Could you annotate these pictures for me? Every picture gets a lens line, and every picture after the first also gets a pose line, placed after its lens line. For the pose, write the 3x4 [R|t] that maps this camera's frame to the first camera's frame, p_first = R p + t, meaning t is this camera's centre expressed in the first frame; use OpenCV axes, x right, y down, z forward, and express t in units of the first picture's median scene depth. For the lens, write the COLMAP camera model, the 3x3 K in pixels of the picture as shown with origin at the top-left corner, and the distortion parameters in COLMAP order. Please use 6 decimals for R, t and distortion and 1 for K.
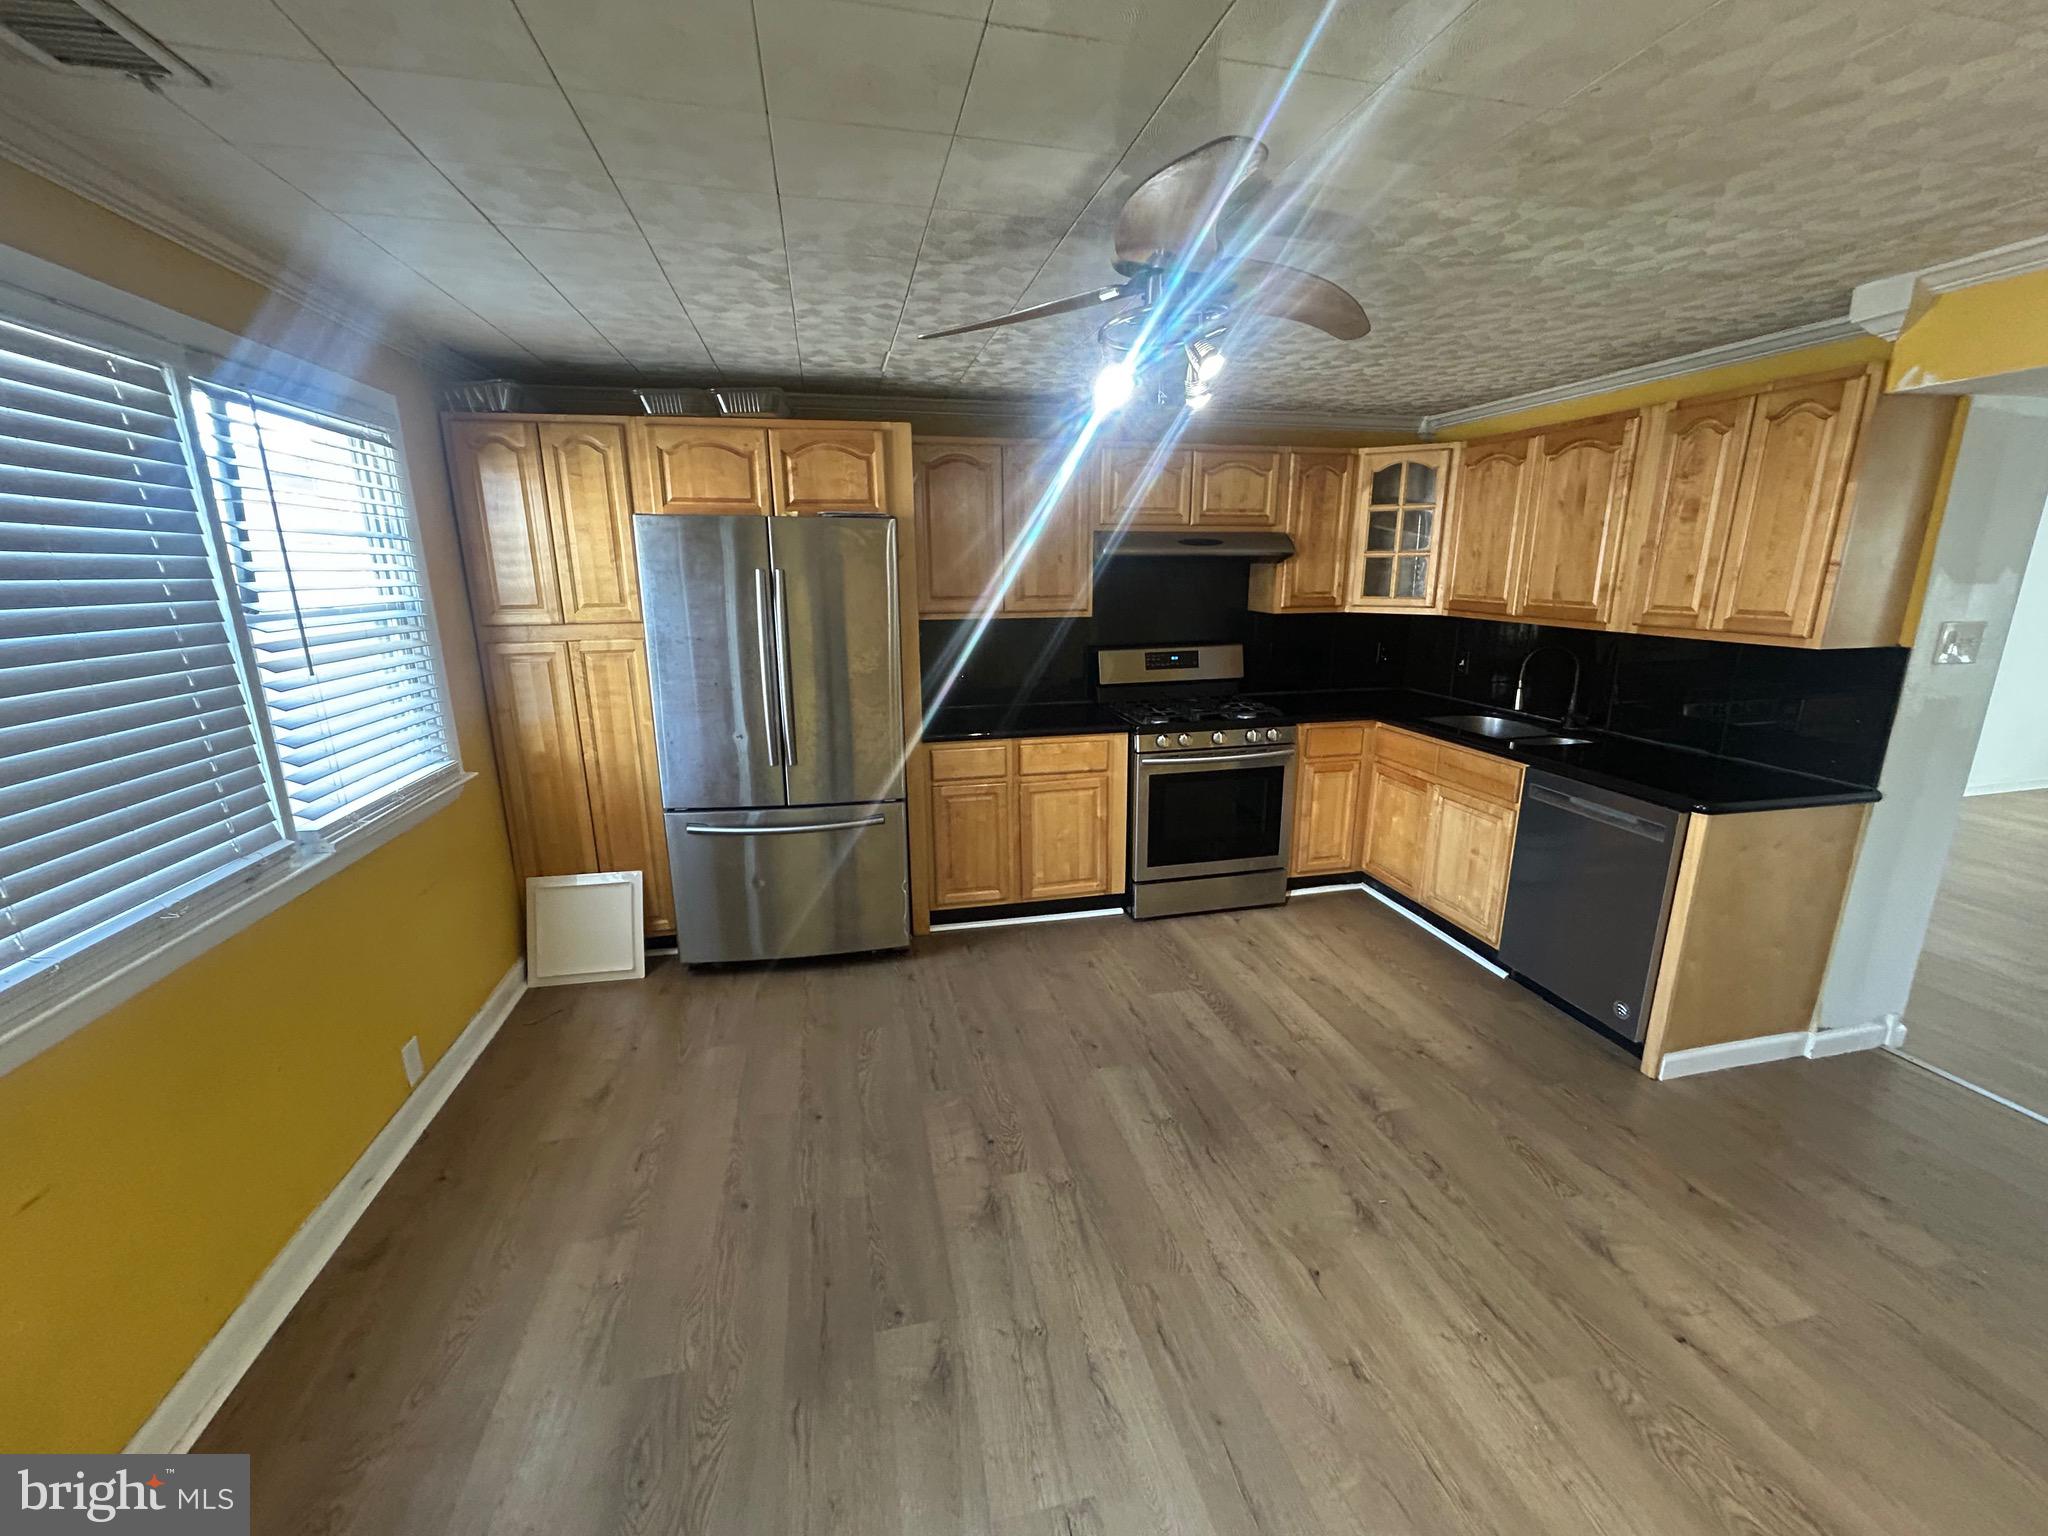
lens RADIAL K [[817.1, 0, 1024.0], [0, 817.1, 768.0], [0, 0, 1]] dist [-0.001744, -0.000243]
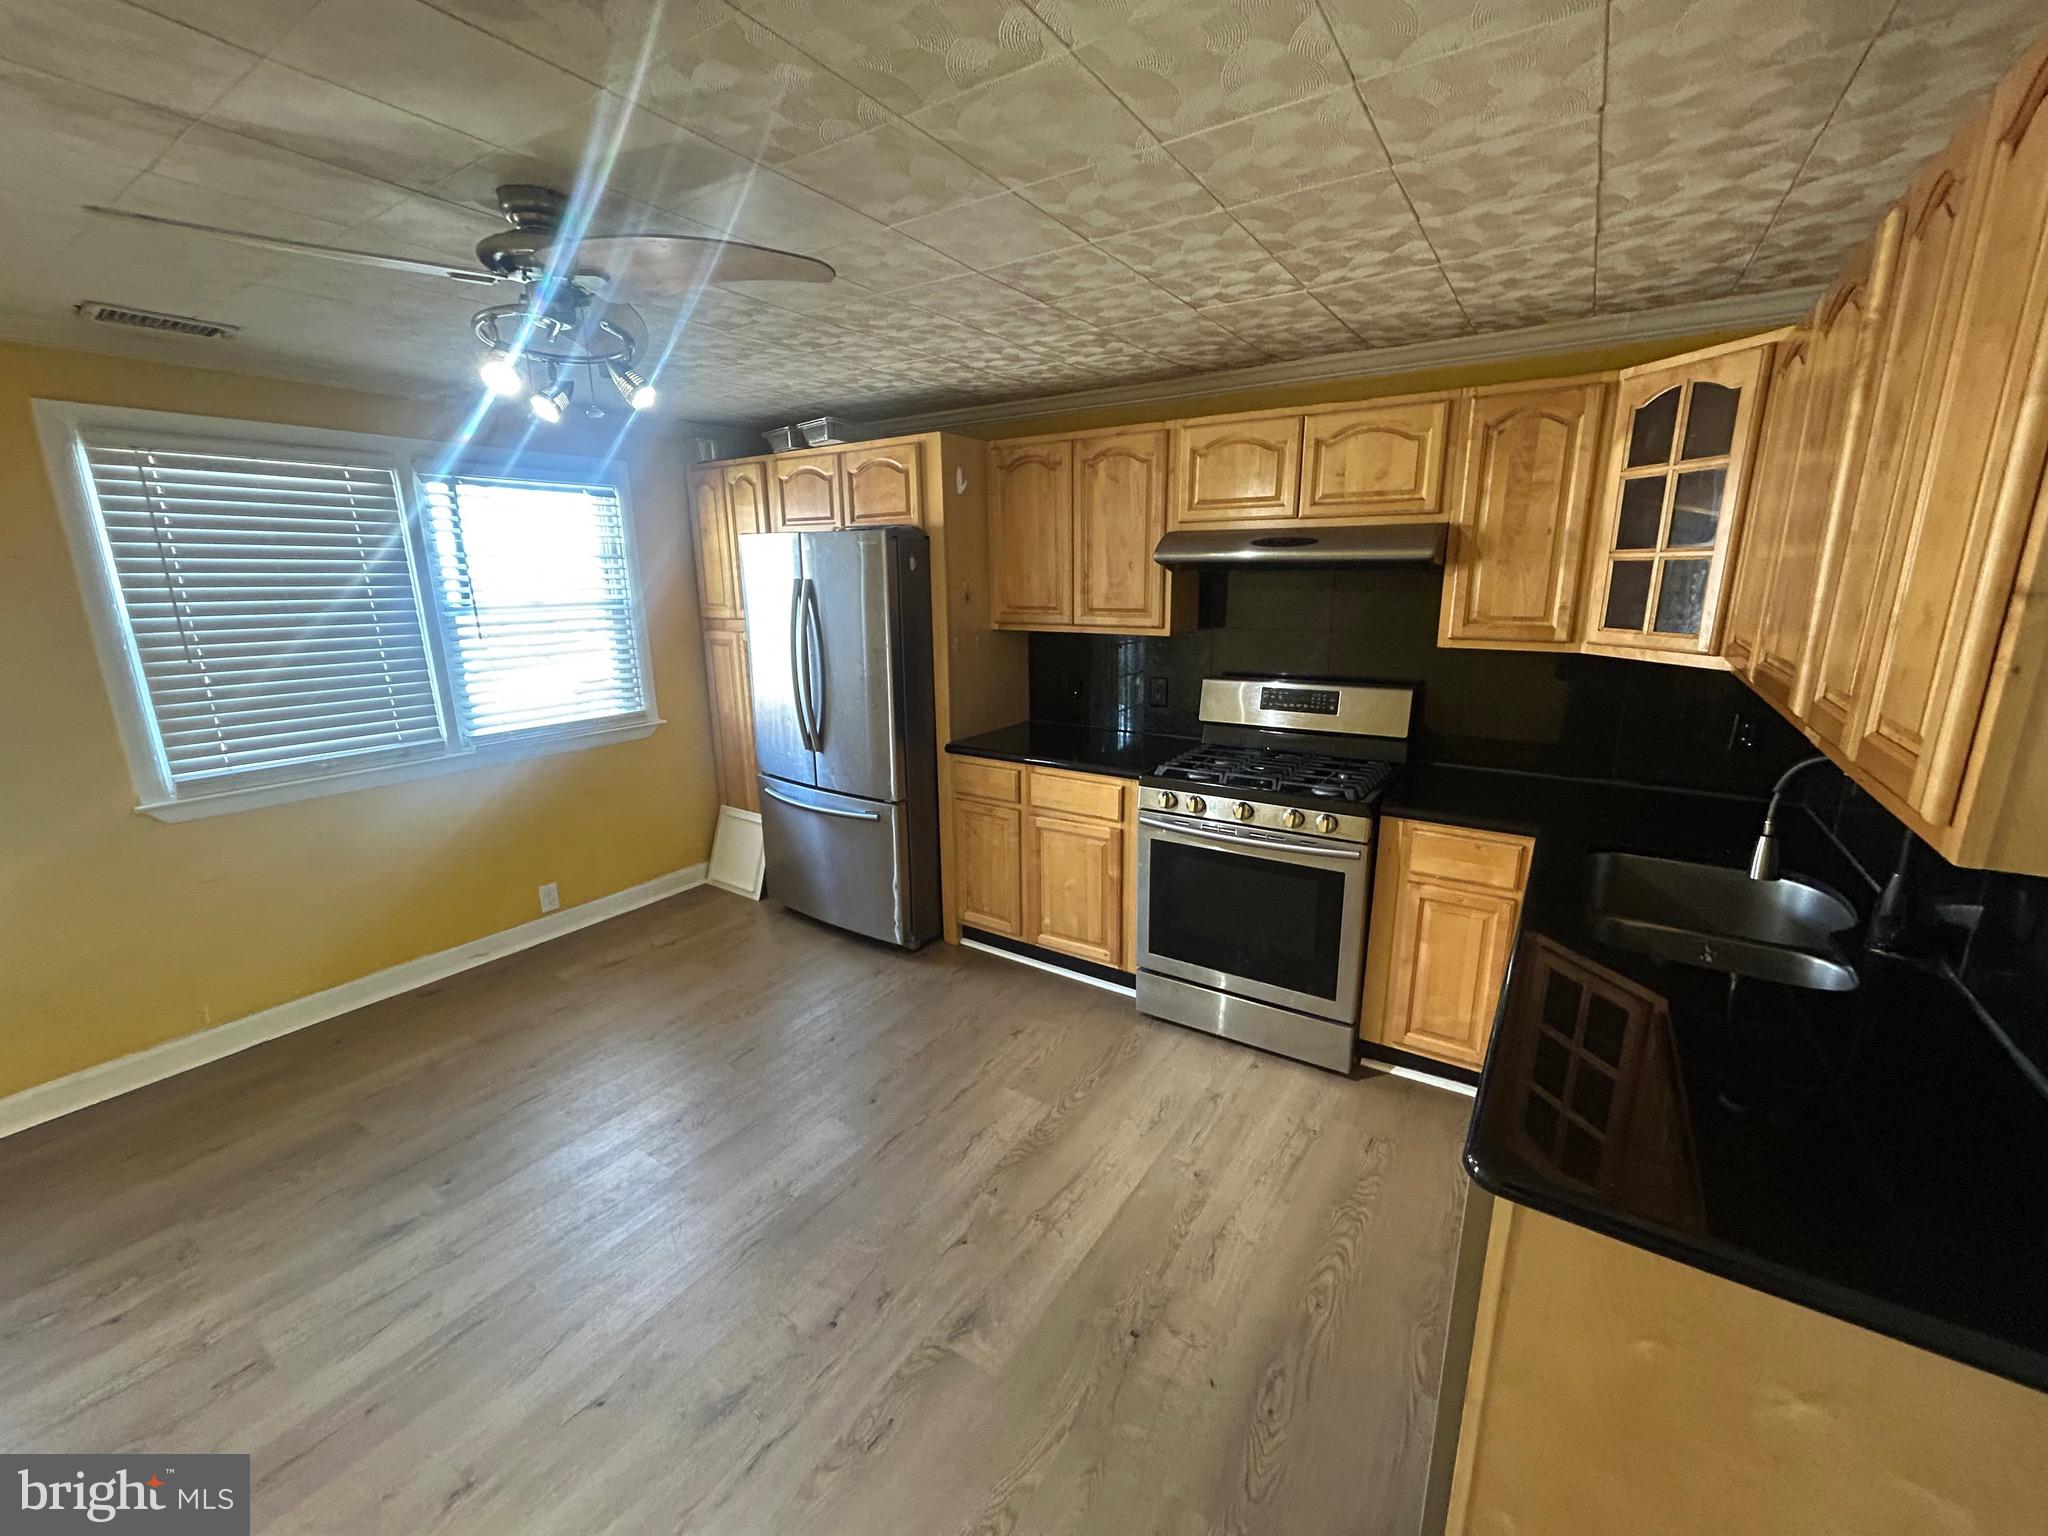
lens RADIAL K [[817.1, 0, 1024.0], [0, 817.1, 768.0], [0, 0, 1]] dist [-0.001744, -0.000243]
pose [[0.693624, 0.168113, -0.700445, 0.592271], [-0.170198, 0.983101, 0.067413, -0.088030], [0.699941, 0.072455, 0.710515, 0.333929]]
